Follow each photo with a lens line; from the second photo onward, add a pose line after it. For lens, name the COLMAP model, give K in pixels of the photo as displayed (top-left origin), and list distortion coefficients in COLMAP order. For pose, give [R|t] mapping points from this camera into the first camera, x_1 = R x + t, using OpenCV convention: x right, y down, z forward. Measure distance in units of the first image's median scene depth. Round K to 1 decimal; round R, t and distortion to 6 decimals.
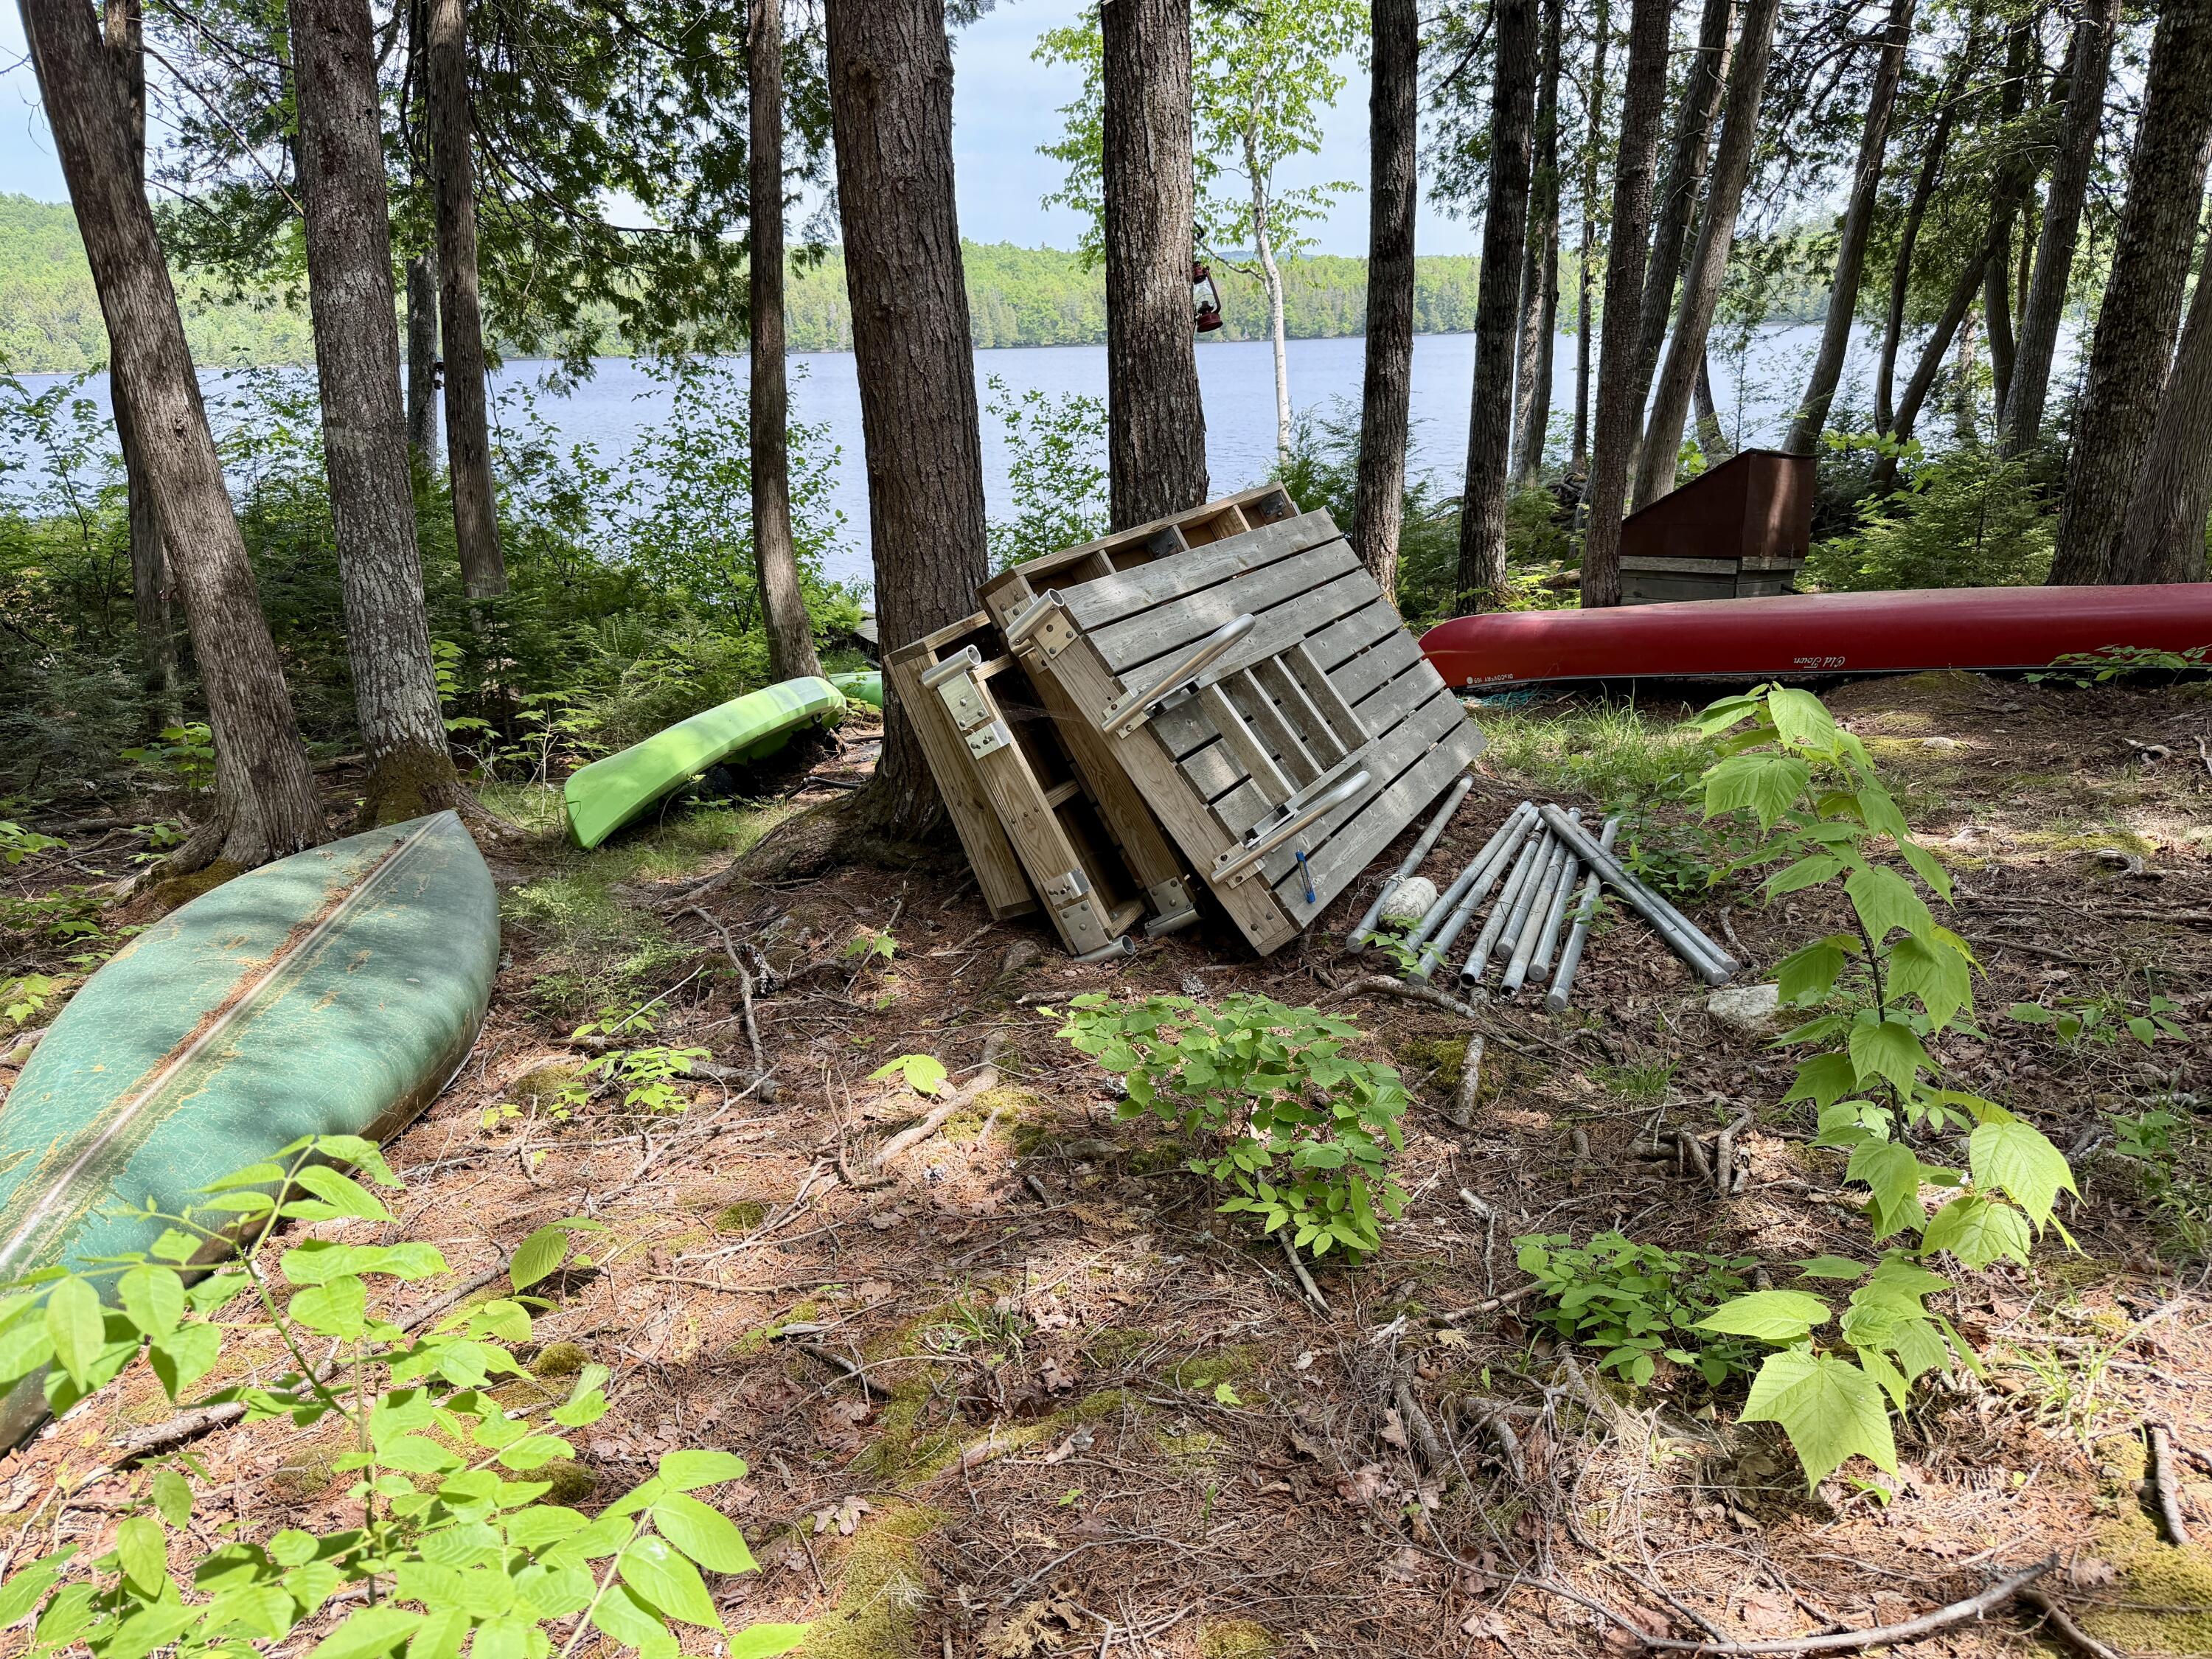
lens RADIAL K [[1548.1, 0, 1108.0], [0, 1548.1, 838.9], [0, 0, 1]] dist [0.052645, -0.071915]
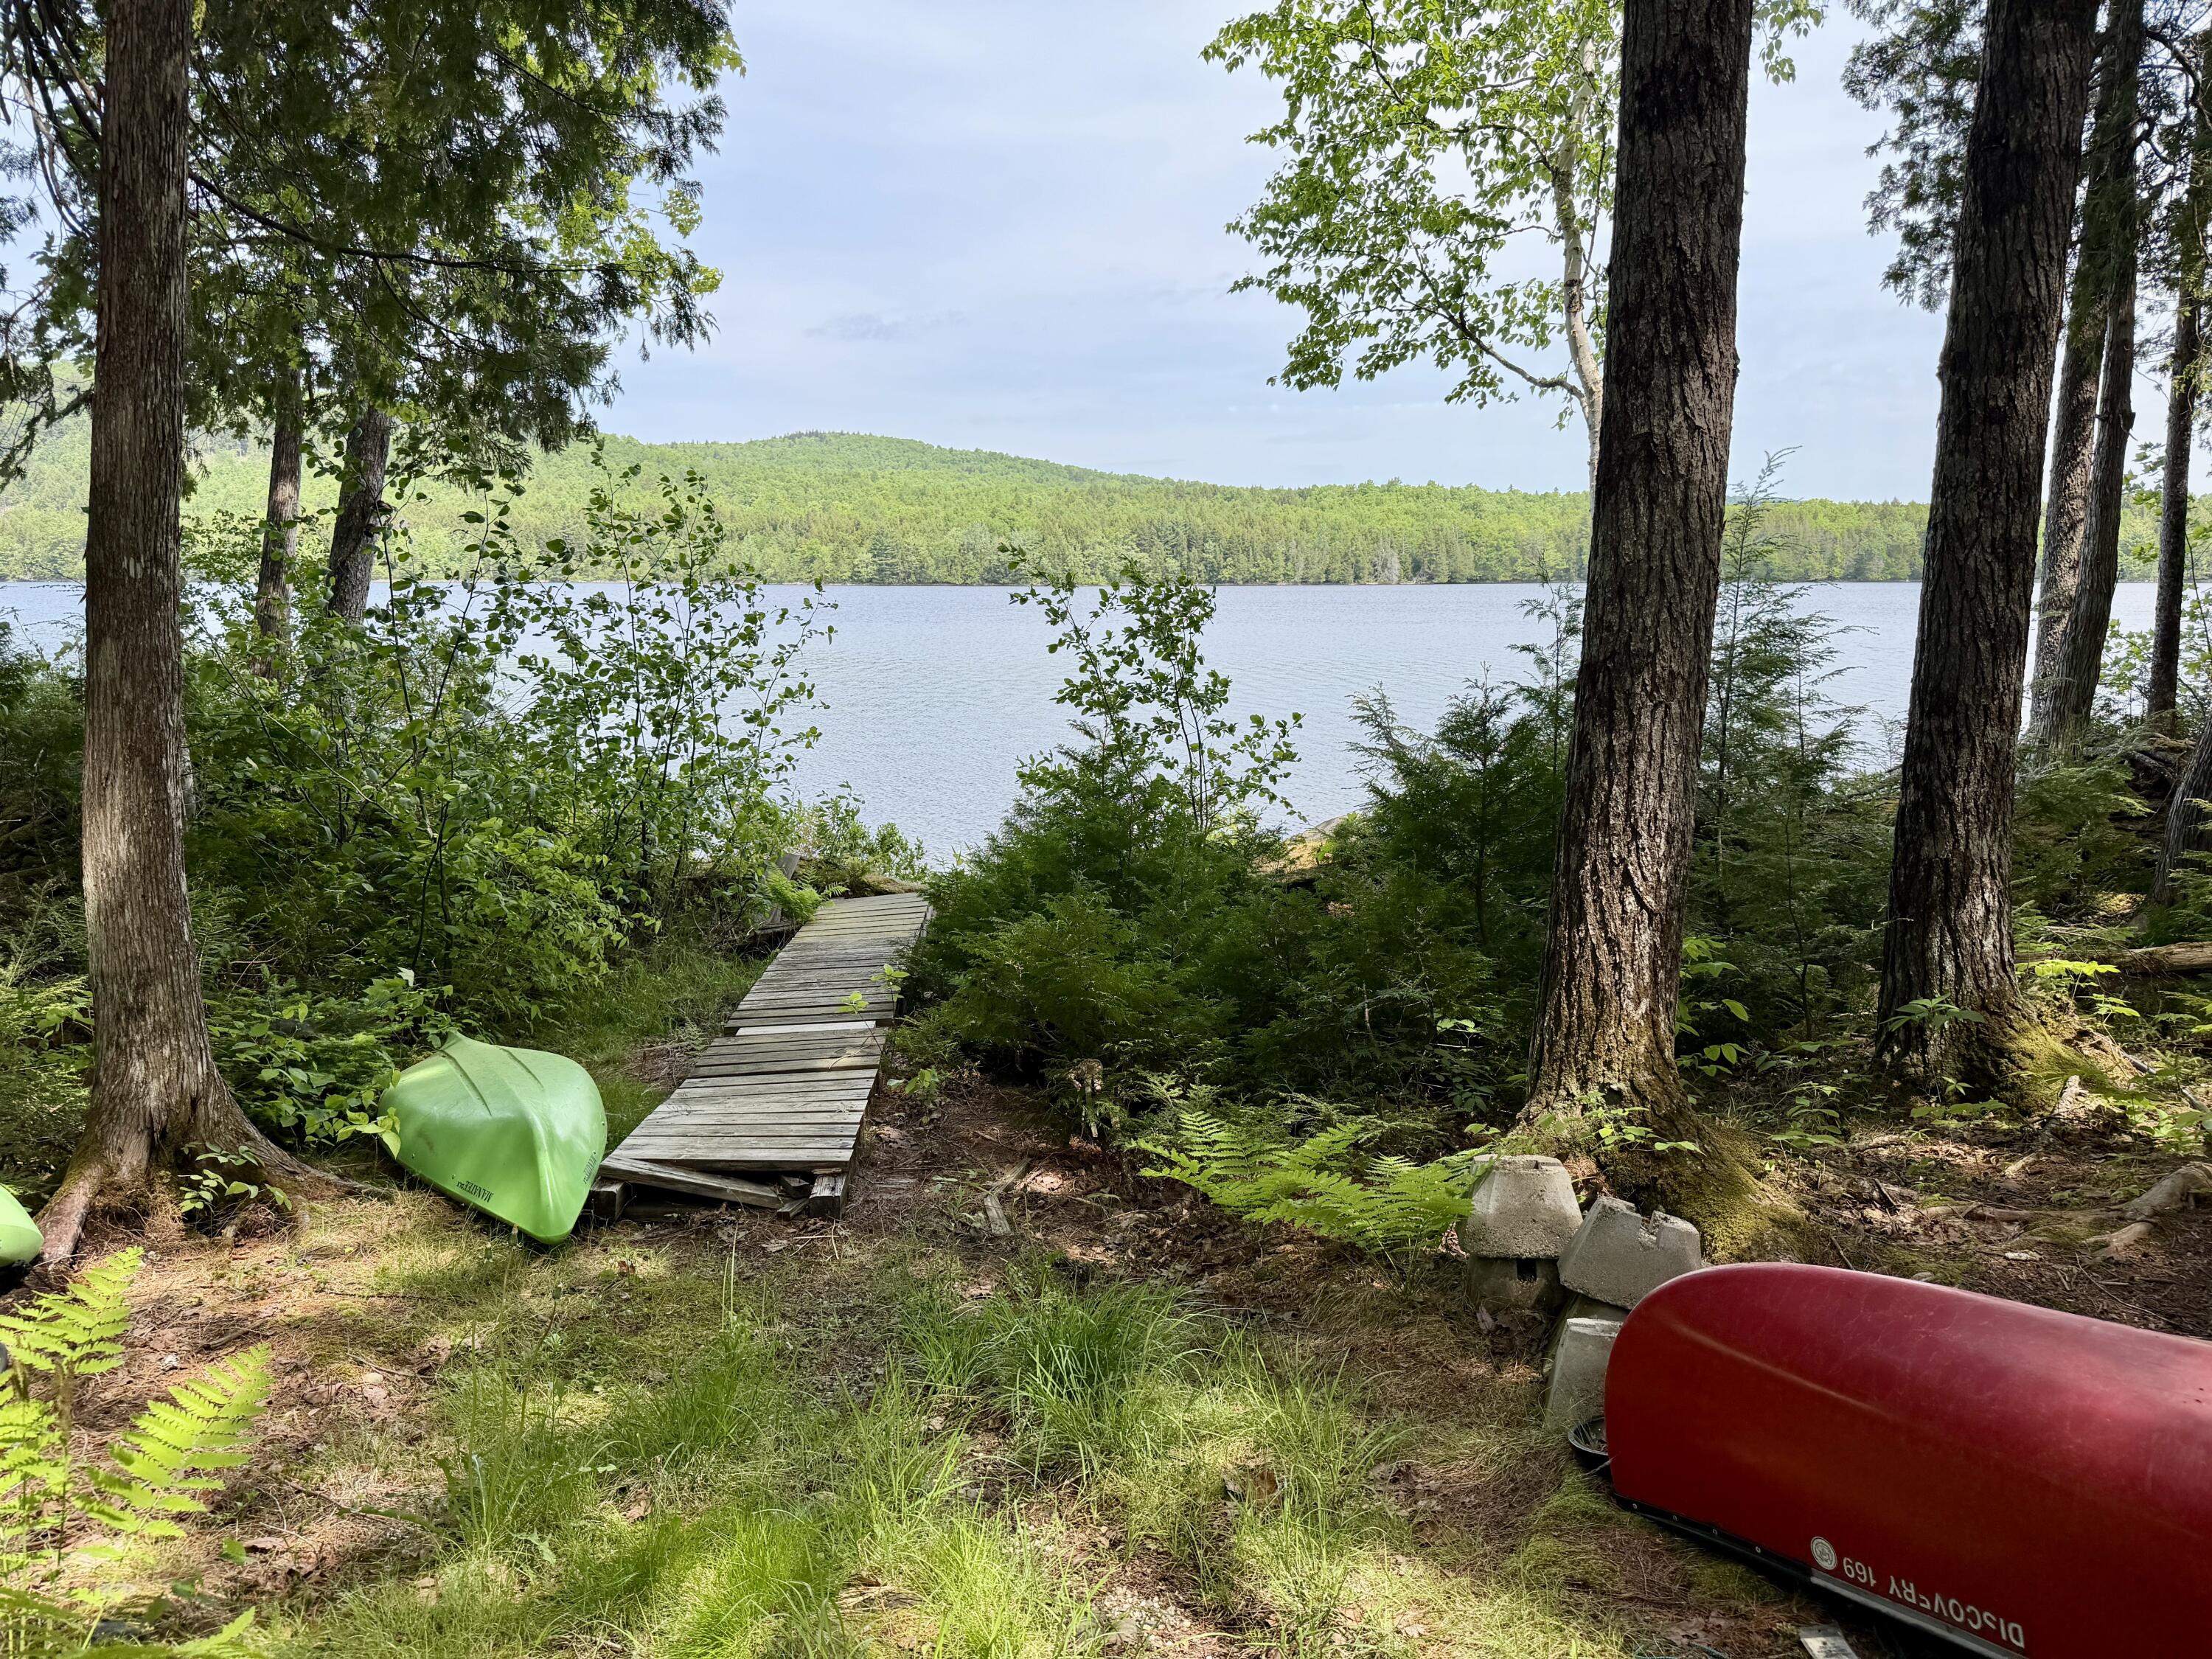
lens RADIAL K [[1548.1, 0, 1094.2], [0, 1548.1, 814.7], [0, 0, 1]] dist [0.052645, -0.071915]
pose [[0.957265, 0.071196, -0.280313, 0.109179], [-0.113786, 0.983775, -0.138709, -0.098667], [0.265889, 0.164677, 0.949834, 0.427621]]
